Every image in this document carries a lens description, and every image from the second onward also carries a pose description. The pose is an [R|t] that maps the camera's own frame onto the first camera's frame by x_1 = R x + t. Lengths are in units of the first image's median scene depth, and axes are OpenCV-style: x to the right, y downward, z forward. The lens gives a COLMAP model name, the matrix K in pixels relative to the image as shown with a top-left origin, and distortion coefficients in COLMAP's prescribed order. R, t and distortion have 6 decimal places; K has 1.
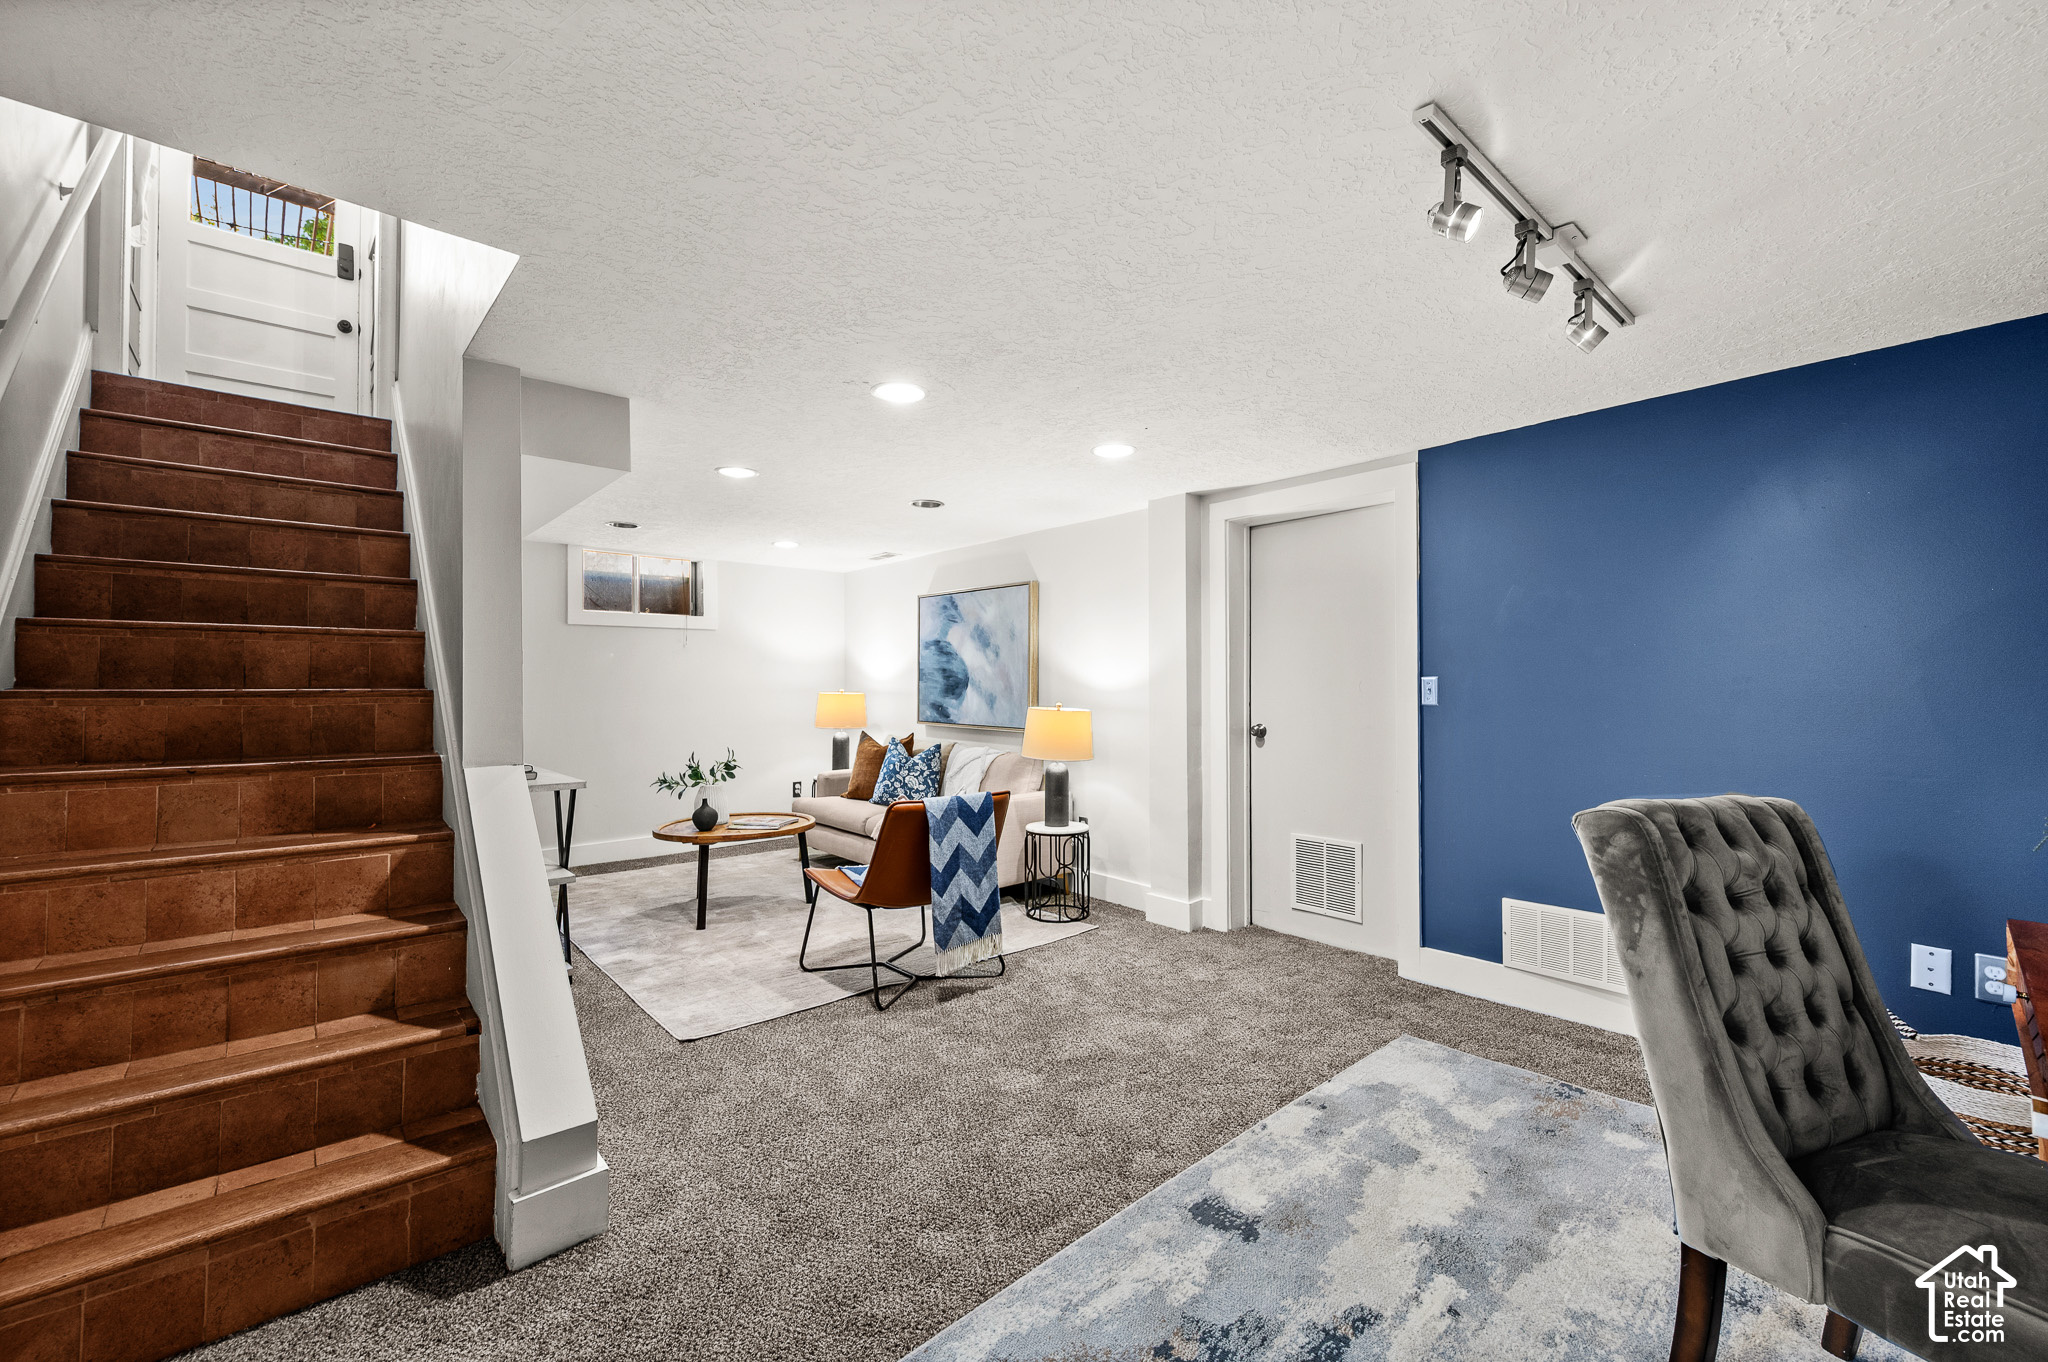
lens RADIAL K [[847.6, 0, 1024.0], [0, 847.6, 681.0], [0, 0, 1]] dist [-0.001631, -0.000138]
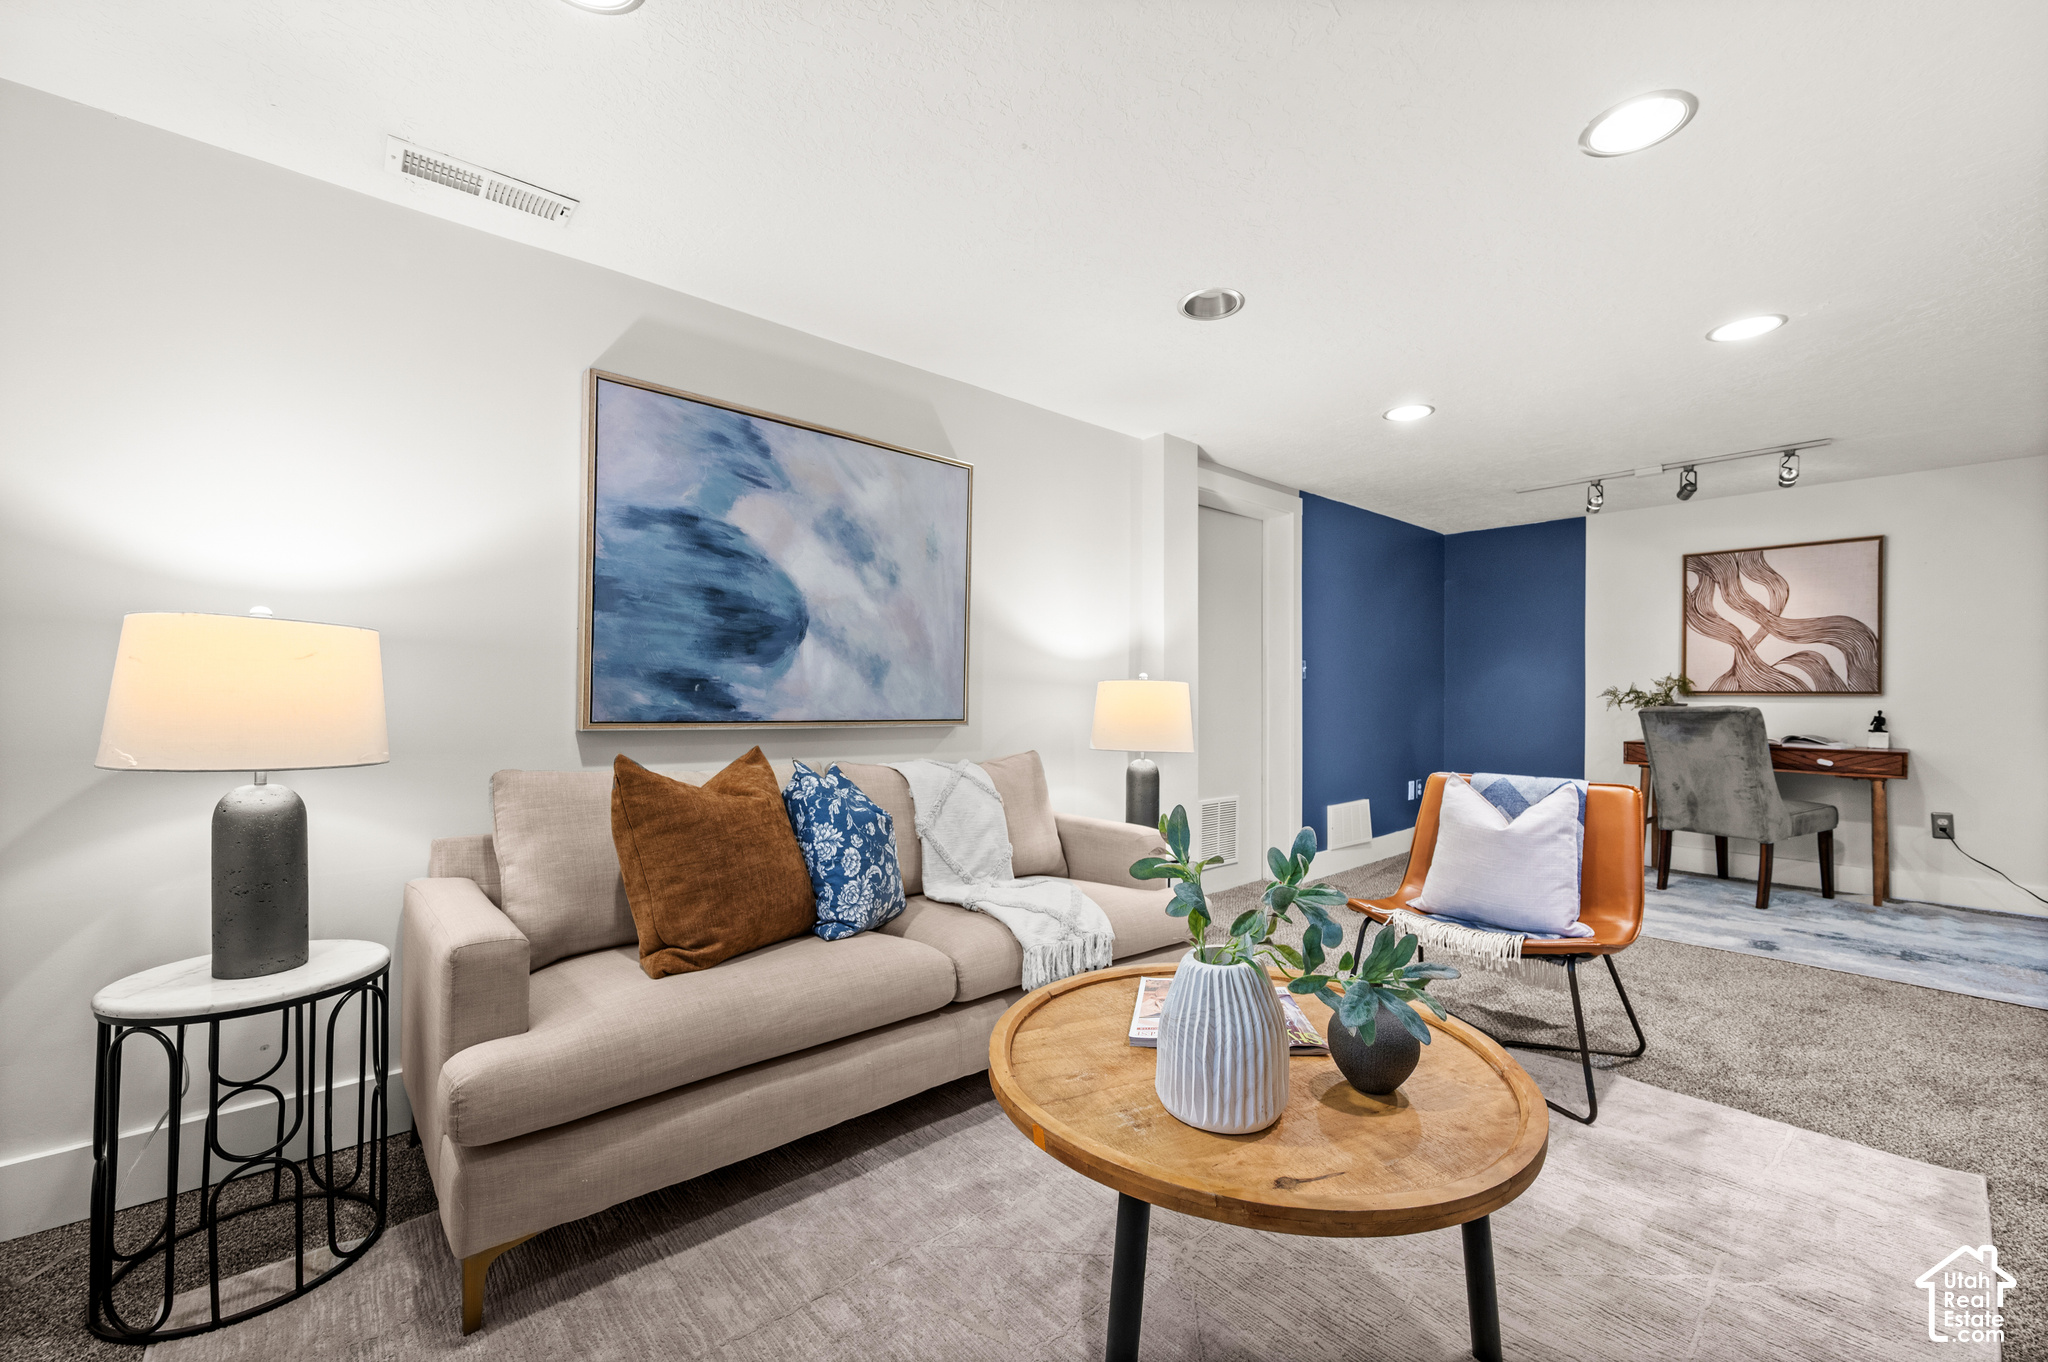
lens RADIAL K [[847.6, 0, 1024.0], [0, 847.6, 681.0], [0, 0, 1]] dist [-0.001631, -0.000138]
pose [[-0.051819, -0.006758, 0.998634, -0.517657], [-0.034375, 0.999397, 0.004979, 0.023183], [-0.998065, -0.034070, -0.052021, 0.886749]]
